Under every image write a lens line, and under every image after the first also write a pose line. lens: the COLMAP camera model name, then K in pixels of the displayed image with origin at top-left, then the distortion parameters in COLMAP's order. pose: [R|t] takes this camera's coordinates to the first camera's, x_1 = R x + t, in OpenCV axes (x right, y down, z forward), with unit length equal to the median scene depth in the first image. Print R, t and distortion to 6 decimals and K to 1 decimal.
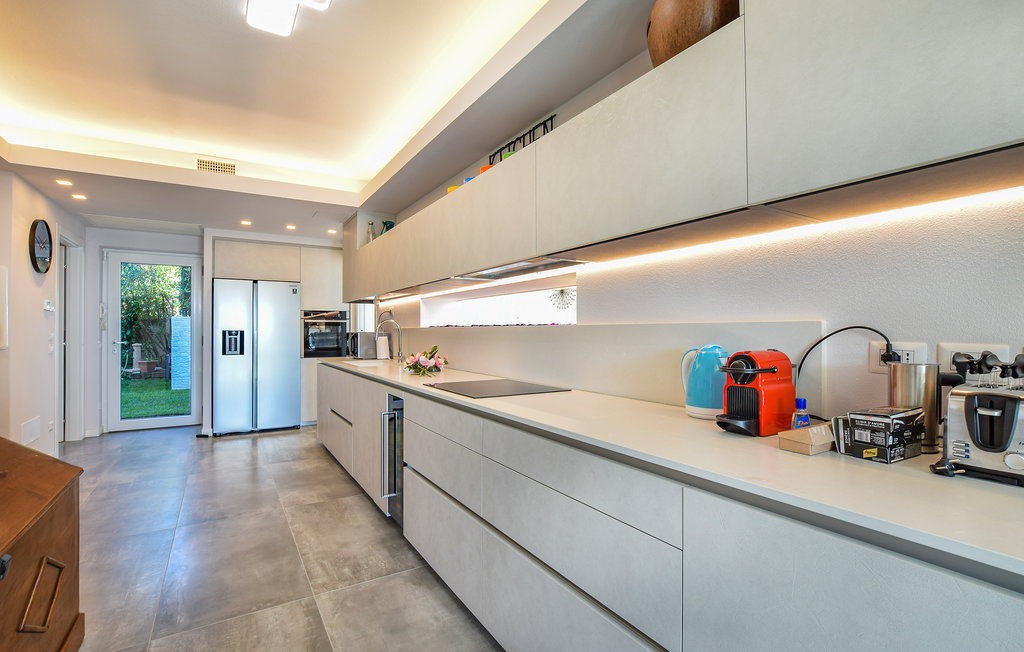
lens RADIAL K [[454.2, 0, 503.2], [0, 454.2, 329.1], [0, 0, 1]] dist [0.000184, -0.000958]
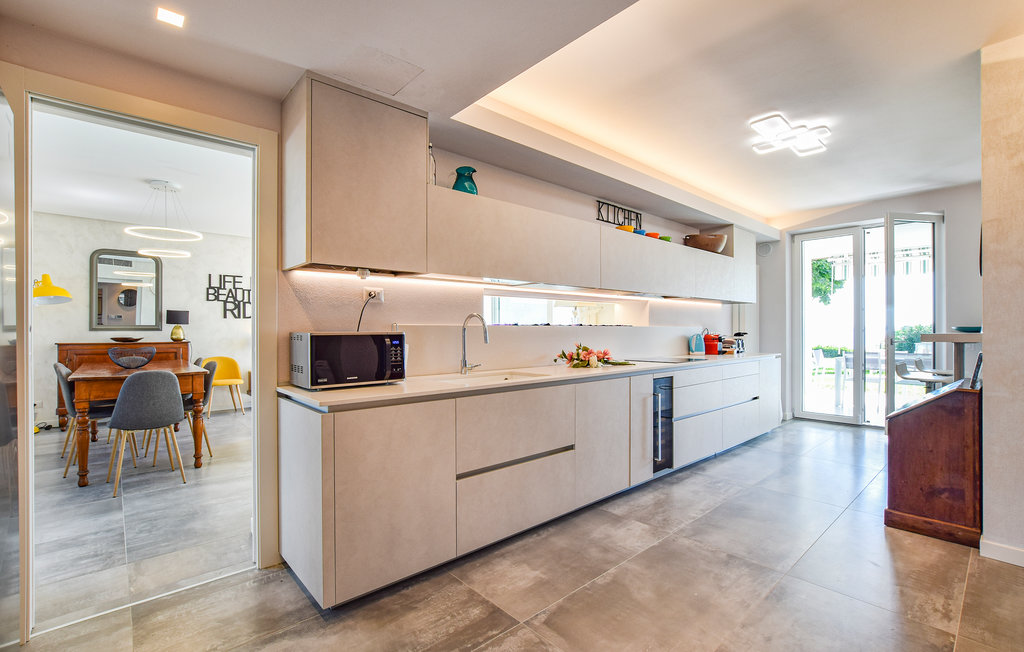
lens RADIAL K [[454.2, 0, 504.5], [0, 454.2, 329.5], [0, 0, 1]] dist [0.000184, -0.000958]
pose [[-0.172975, 0.001851, 0.984925, -1.404939], [-0.008101, 0.999962, -0.003302, 0.013026], [-0.984893, -0.008550, -0.172953, 1.609435]]
